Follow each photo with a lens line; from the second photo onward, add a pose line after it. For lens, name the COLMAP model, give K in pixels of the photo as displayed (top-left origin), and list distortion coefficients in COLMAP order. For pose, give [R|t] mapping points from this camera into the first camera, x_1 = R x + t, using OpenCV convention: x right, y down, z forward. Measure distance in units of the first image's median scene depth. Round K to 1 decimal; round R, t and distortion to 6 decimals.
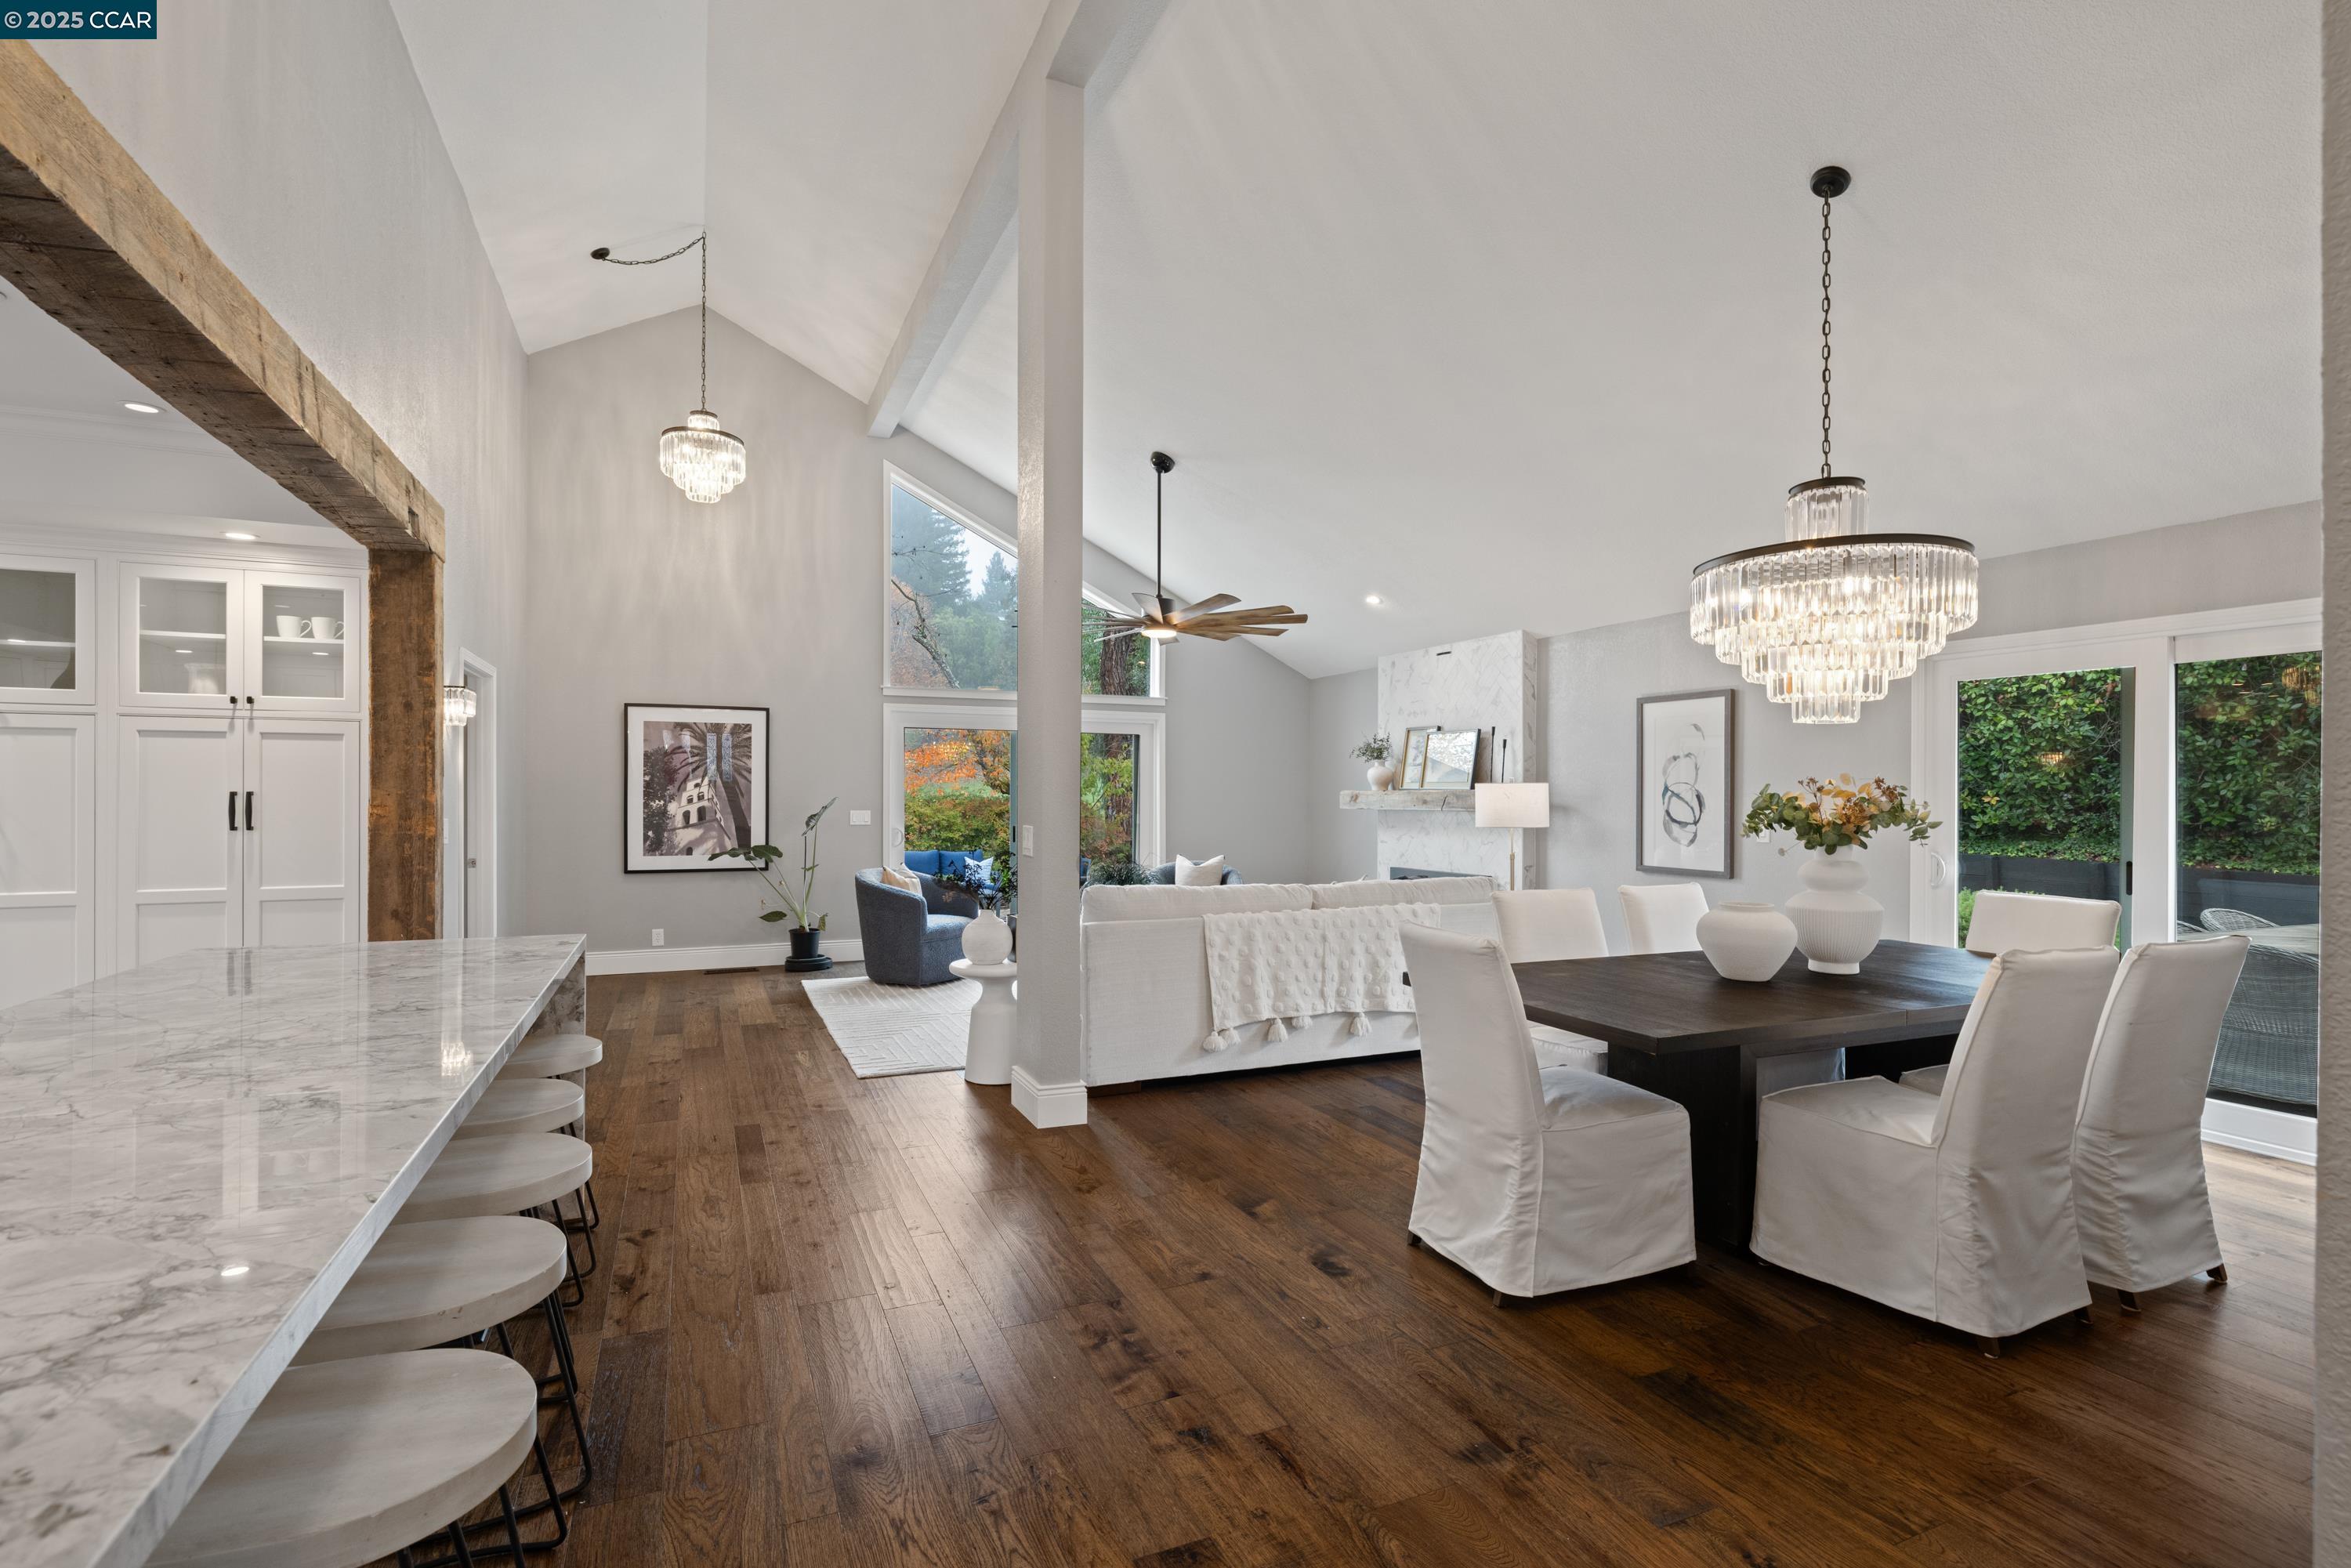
lens RADIAL K [[1096.8, 0, 1172.8], [0, 1096.8, 798.0], [0, 0, 1]] dist [-0.000181, 0.000062]
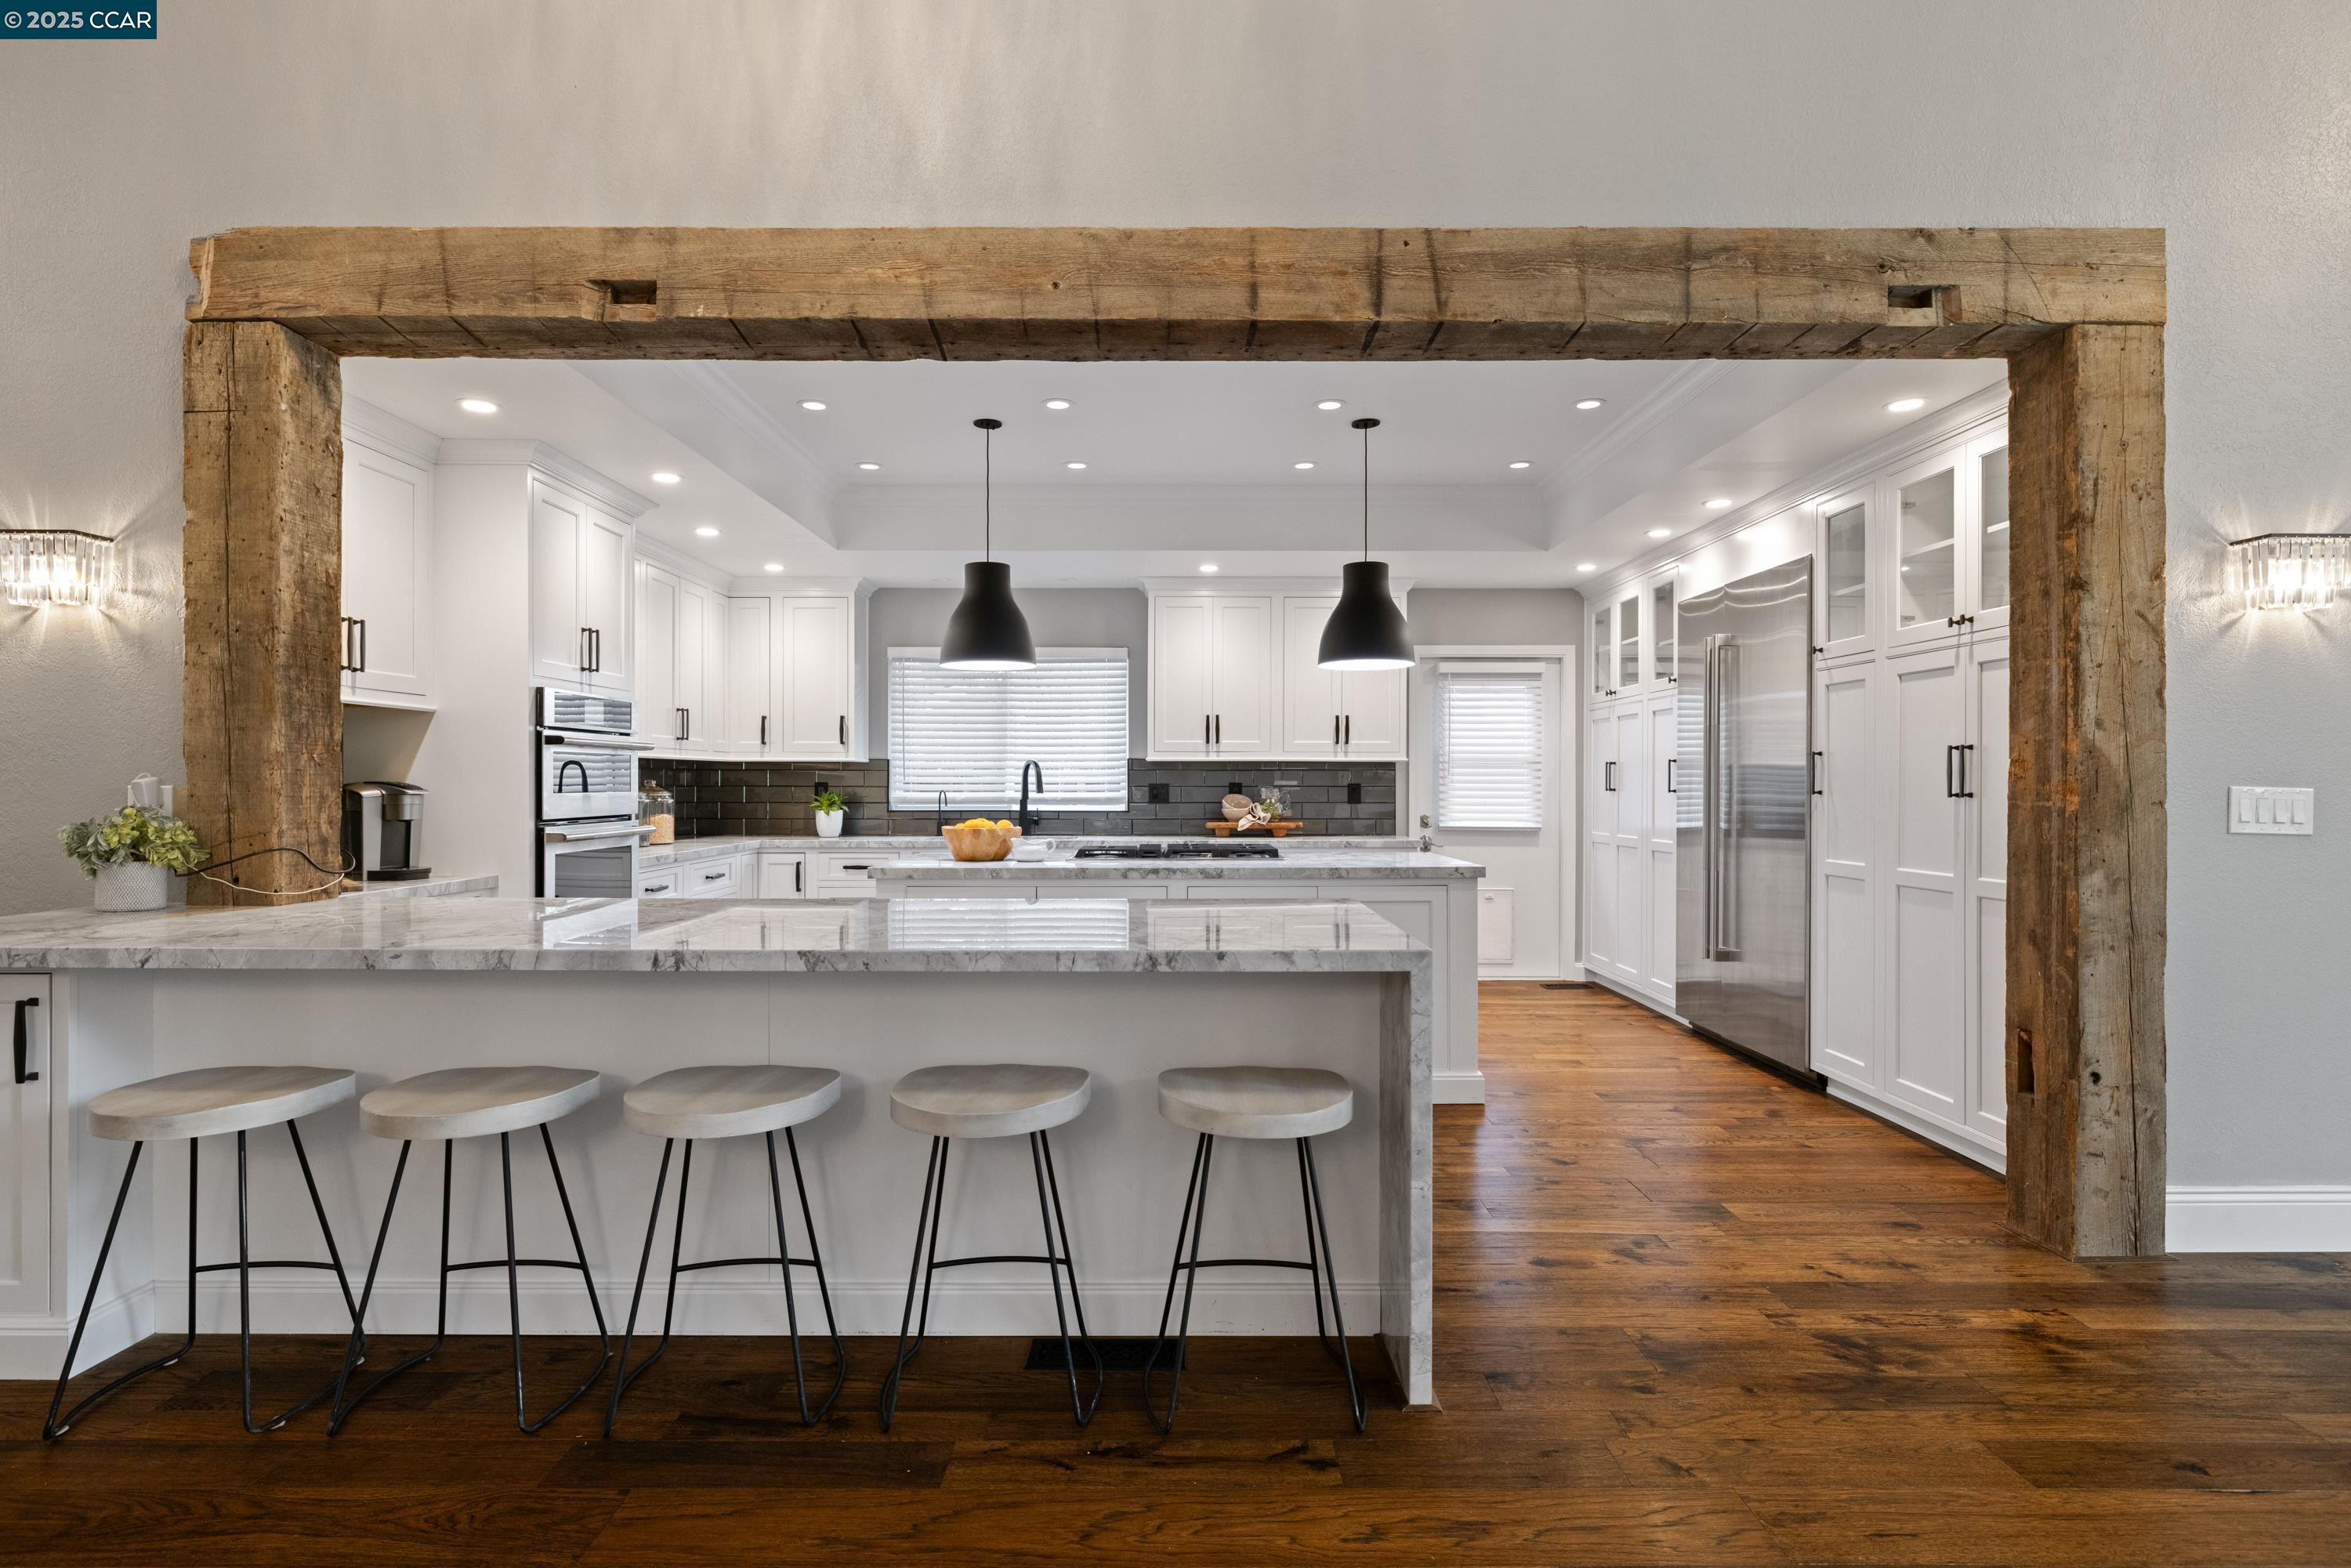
lens RADIAL K [[1195.1, 0, 1169.4], [0, 1195.1, 781.4], [0, 0, 1]] dist [0.000222, 0.000374]
pose [[-0.402038, -0.004601, -0.915611, 0.057845], [-0.006111, 0.999979, -0.002341, 0.013835], [0.915602, 0.004654, -0.402058, 0.485921]]
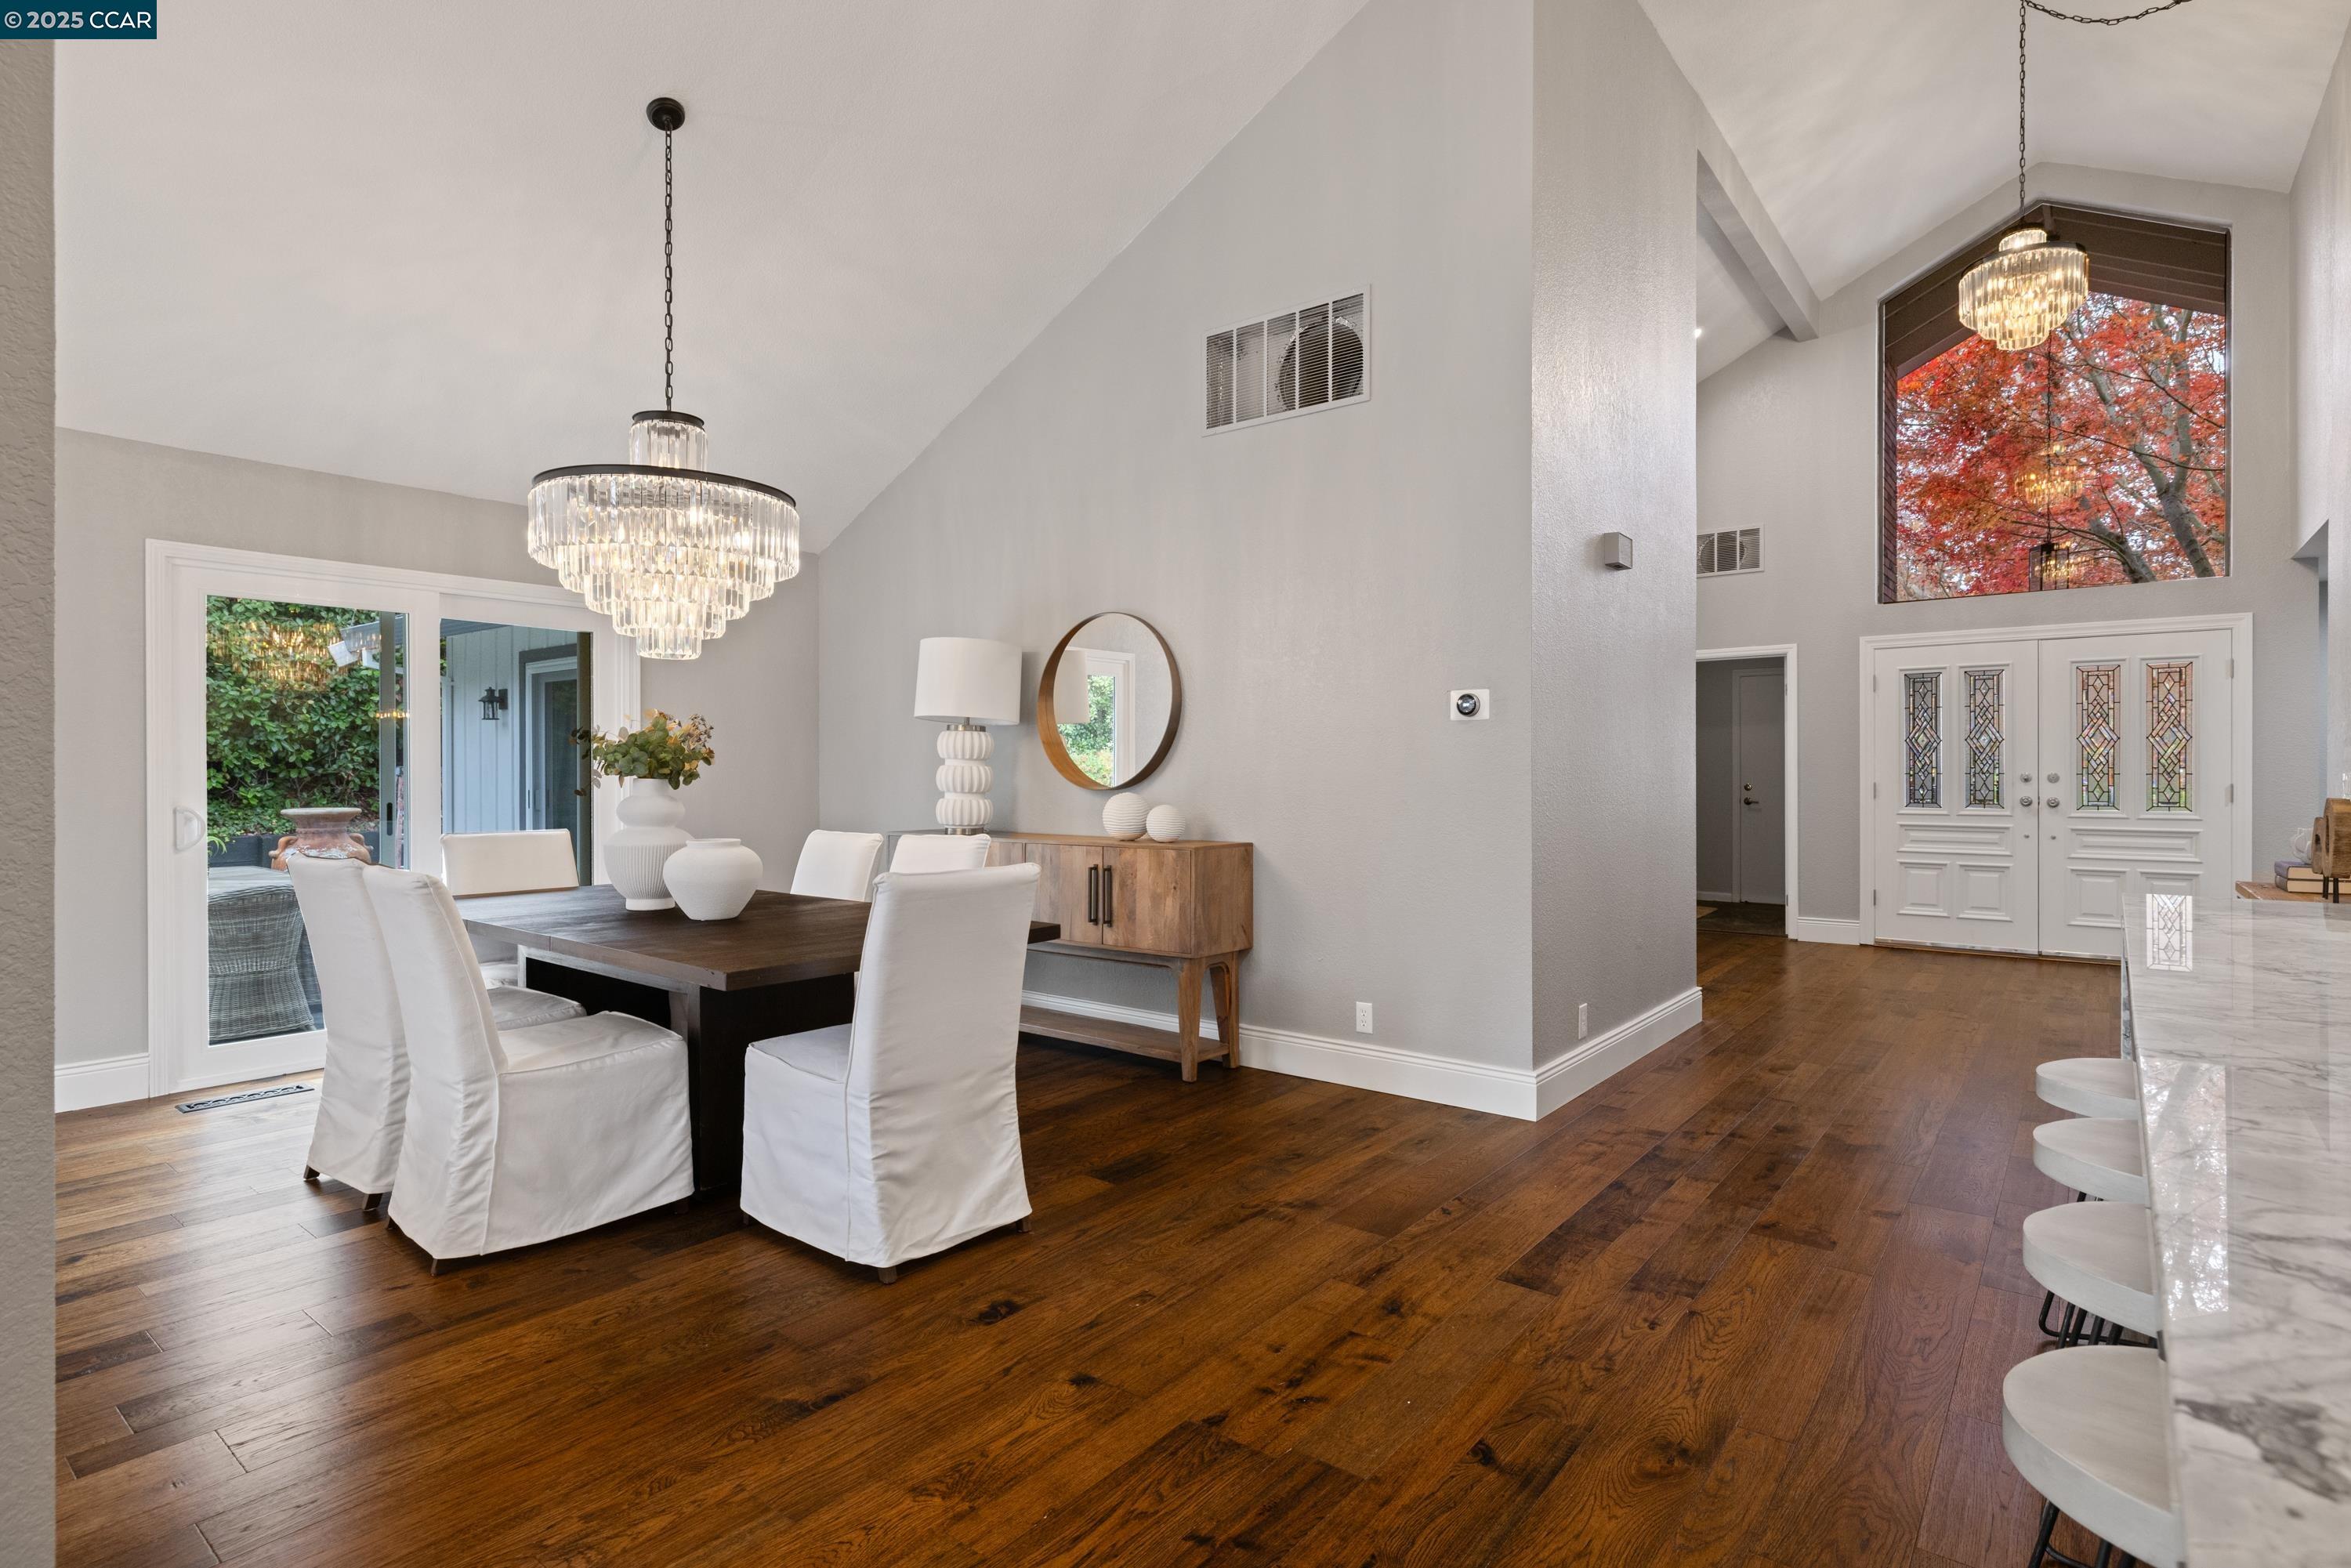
lens RADIAL K [[1174.7, 0, 1178.6], [0, 1174.7, 772.0], [0, 0, 1]] dist [0.000396, -0.000619]
pose [[-0.469268, -0.004770, 0.883043, -0.253030], [0.003250, 0.999969, 0.007129, 0.013234], [-0.883050, 0.006215, -0.469238, 0.489336]]
